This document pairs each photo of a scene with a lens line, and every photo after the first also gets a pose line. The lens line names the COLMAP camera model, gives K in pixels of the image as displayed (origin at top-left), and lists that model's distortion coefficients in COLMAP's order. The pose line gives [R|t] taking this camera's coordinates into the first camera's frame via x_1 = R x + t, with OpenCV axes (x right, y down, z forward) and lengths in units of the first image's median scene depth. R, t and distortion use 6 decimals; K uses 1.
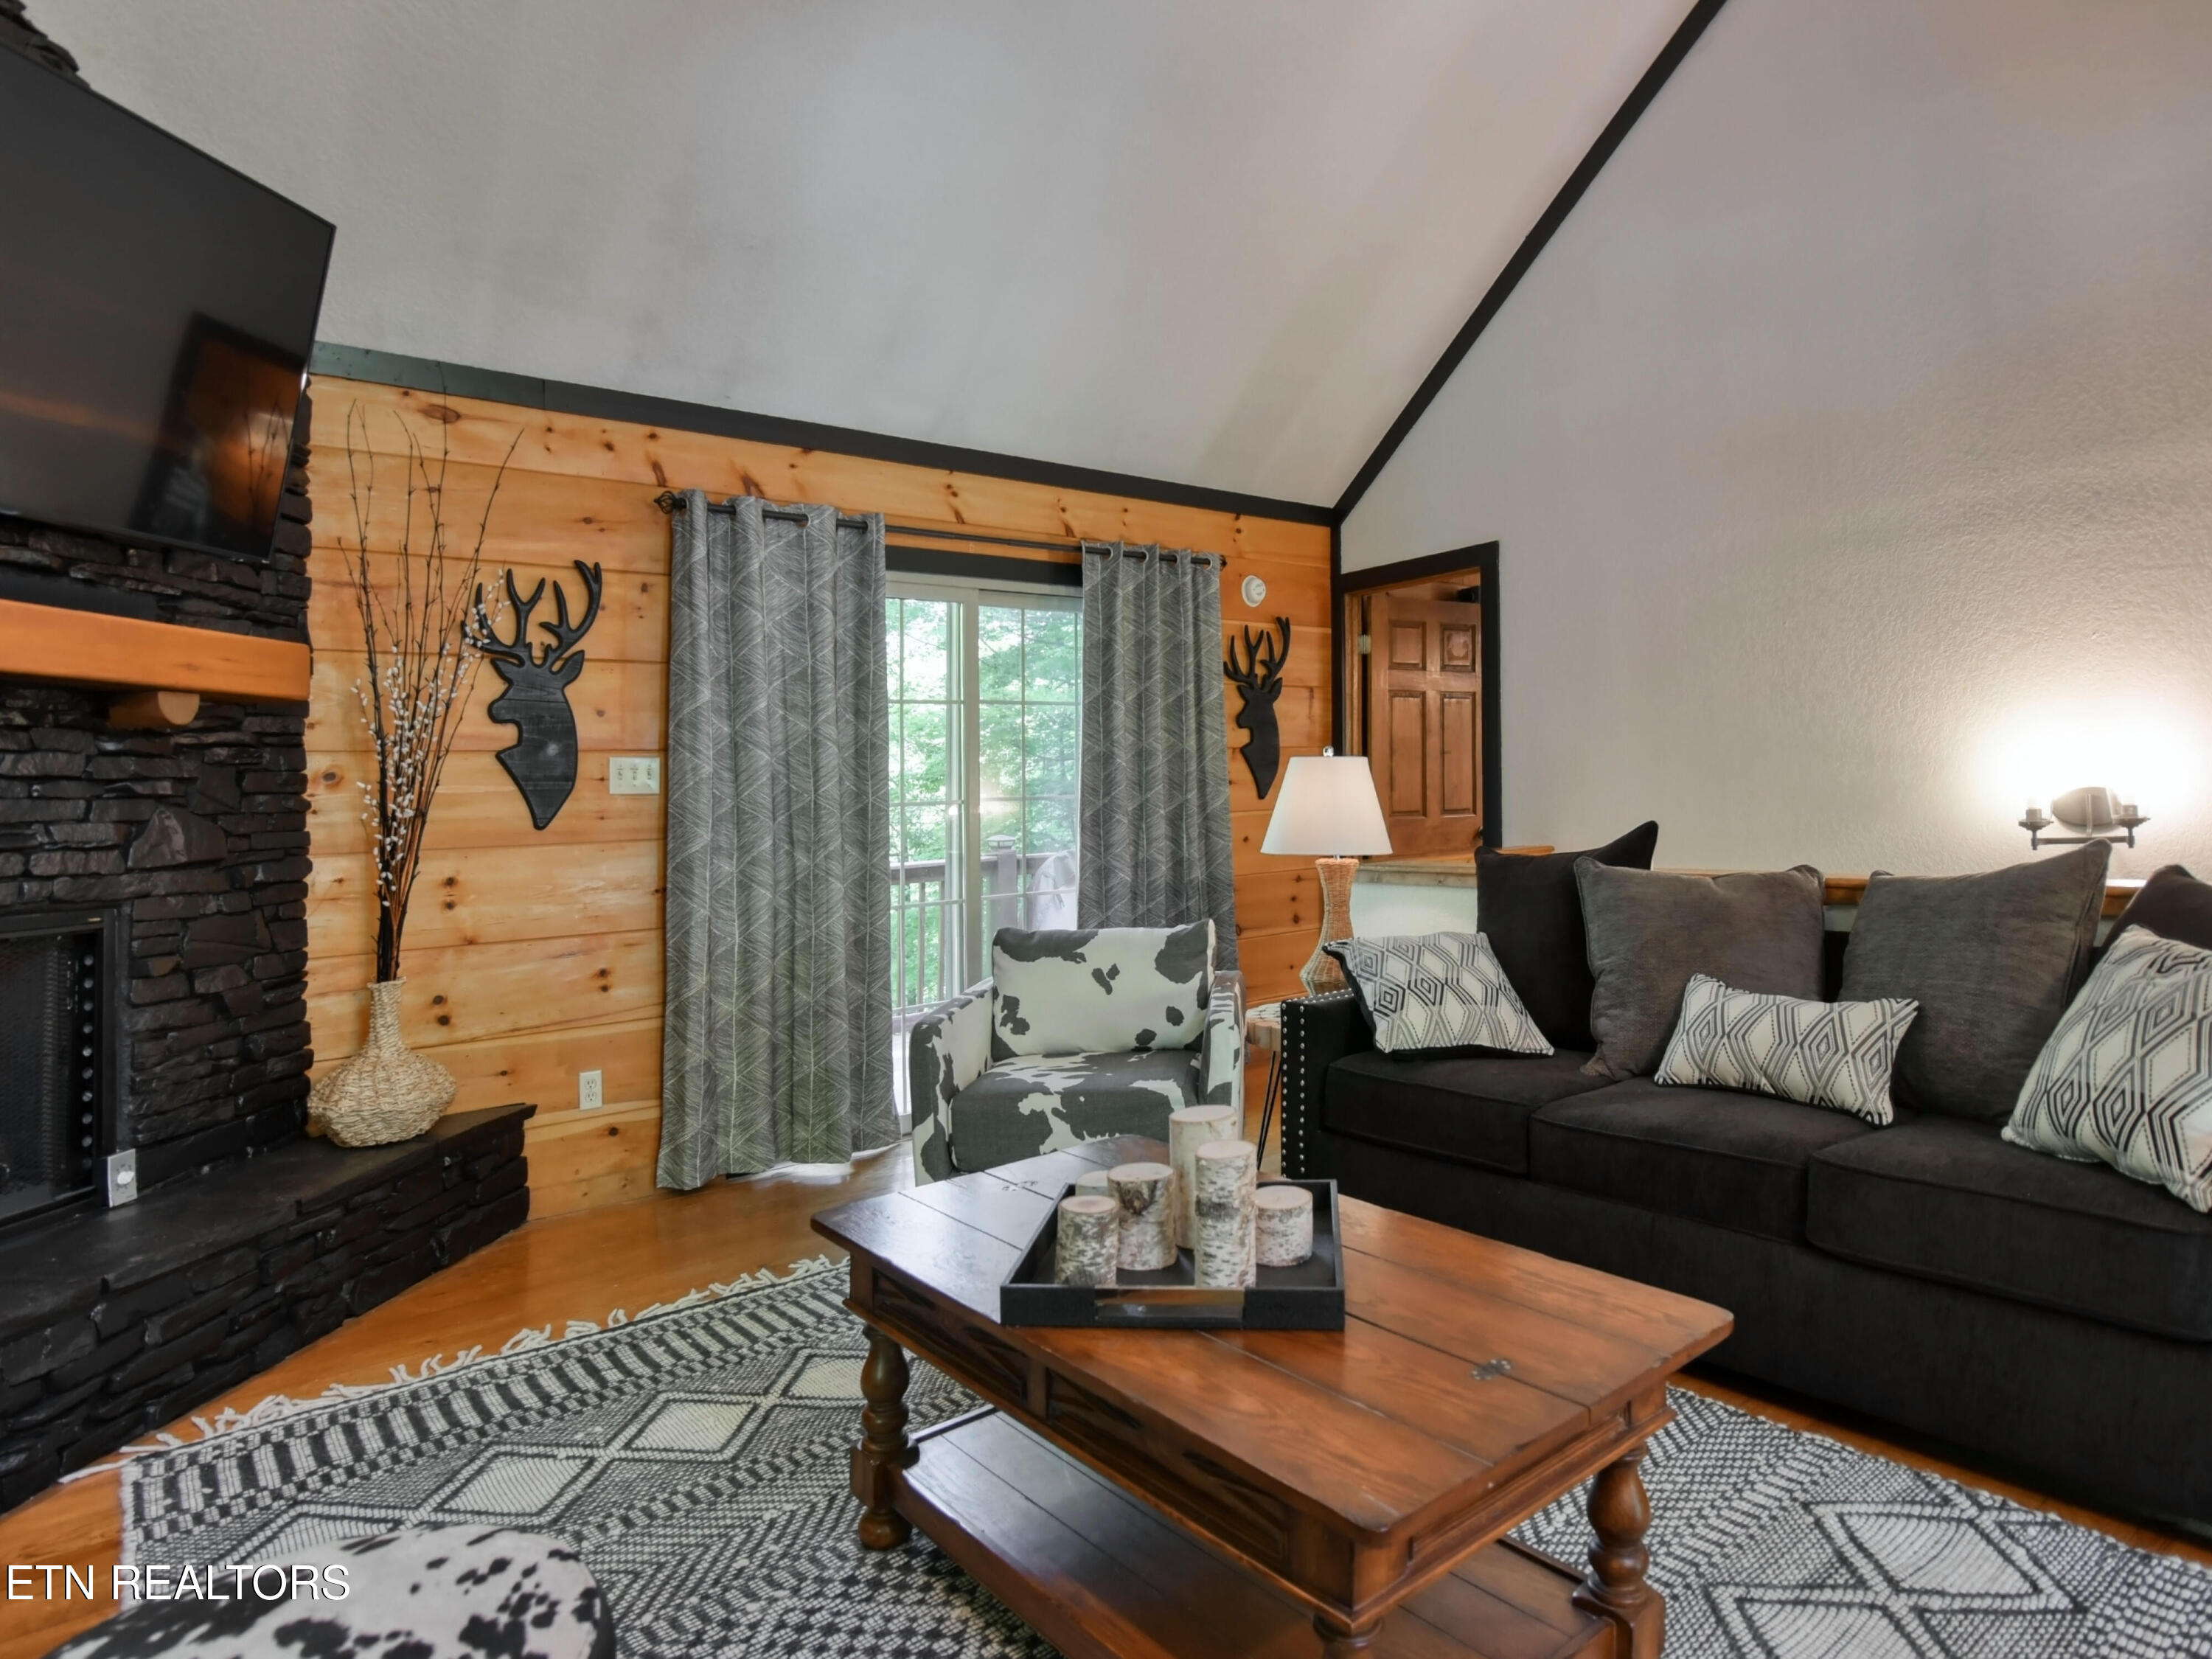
lens RADIAL K [[1248.6, 0, 1043.2], [0, 1248.6, 784.8], [0, 0, 1]] dist [-0.017944, 0.000954]
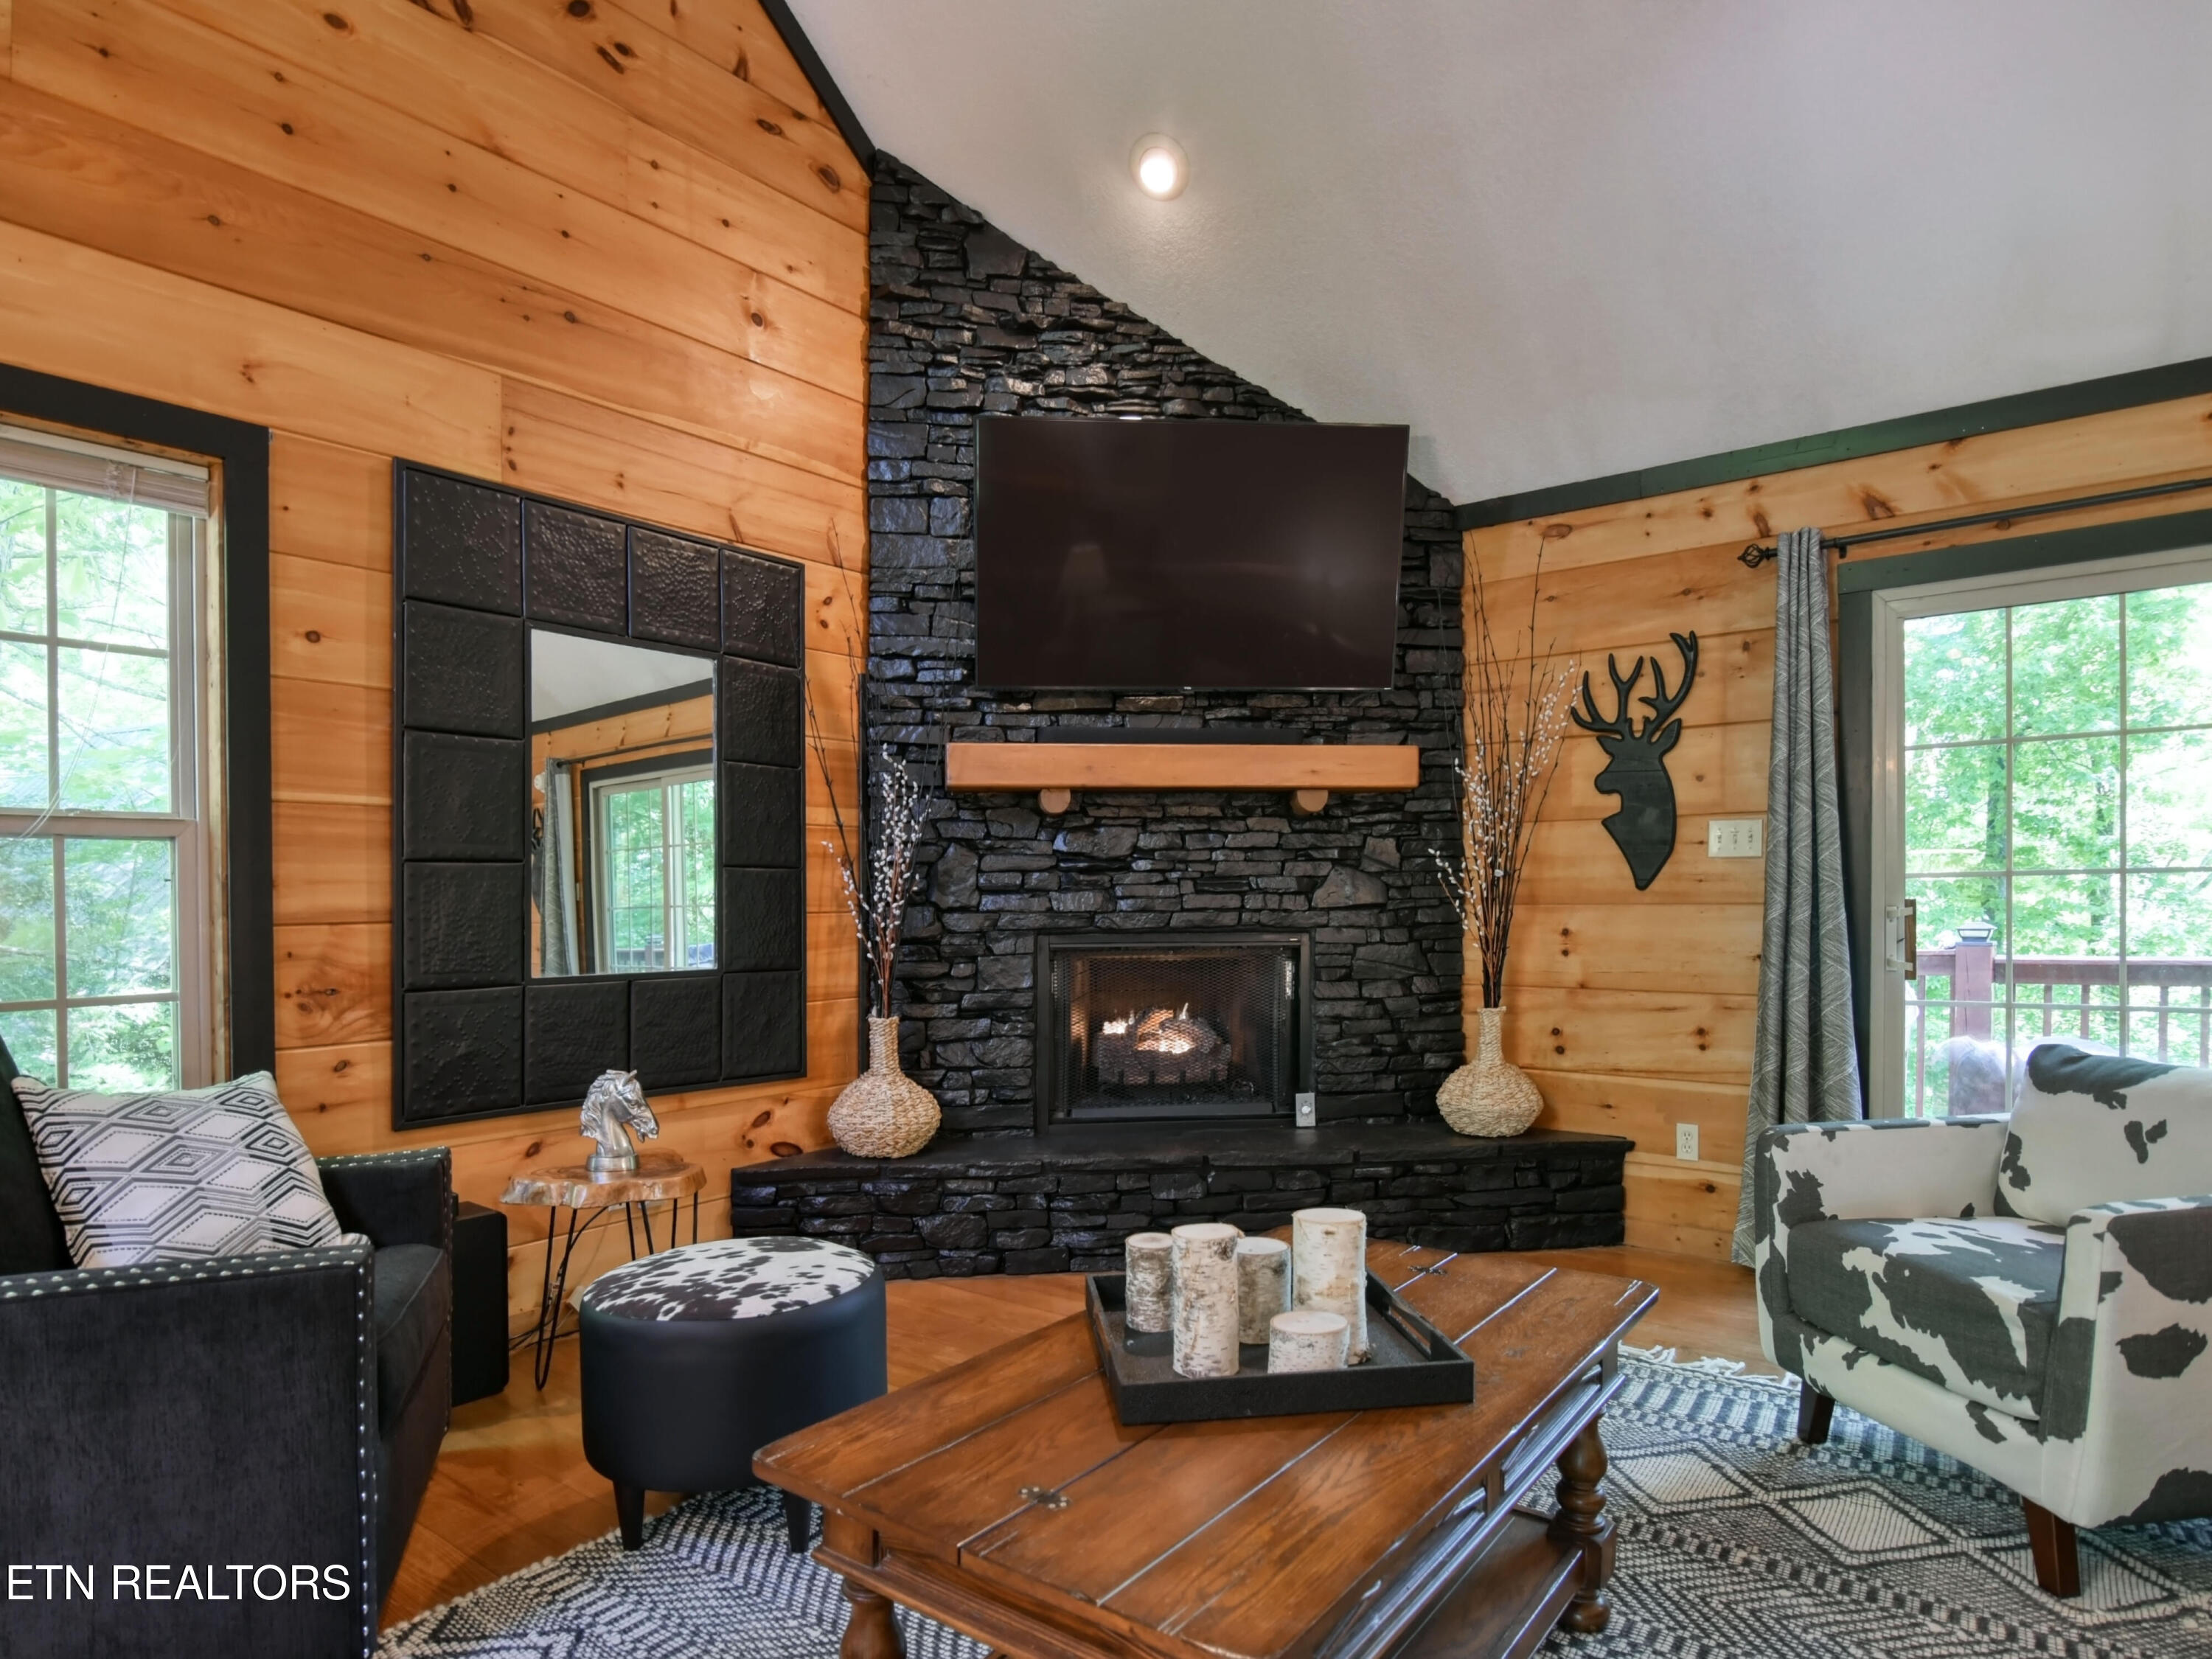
lens RADIAL K [[1224.0, 0, 1240.0], [0, 1224.0, 871.4], [0, 0, 1]] dist [-0.013047, -0.001911]
pose [[0.323621, 0.014912, -0.946069, 0.541460], [0.011342, 0.999743, 0.019638, -0.005503], [0.946119, -0.017085, 0.323368, 0.364116]]
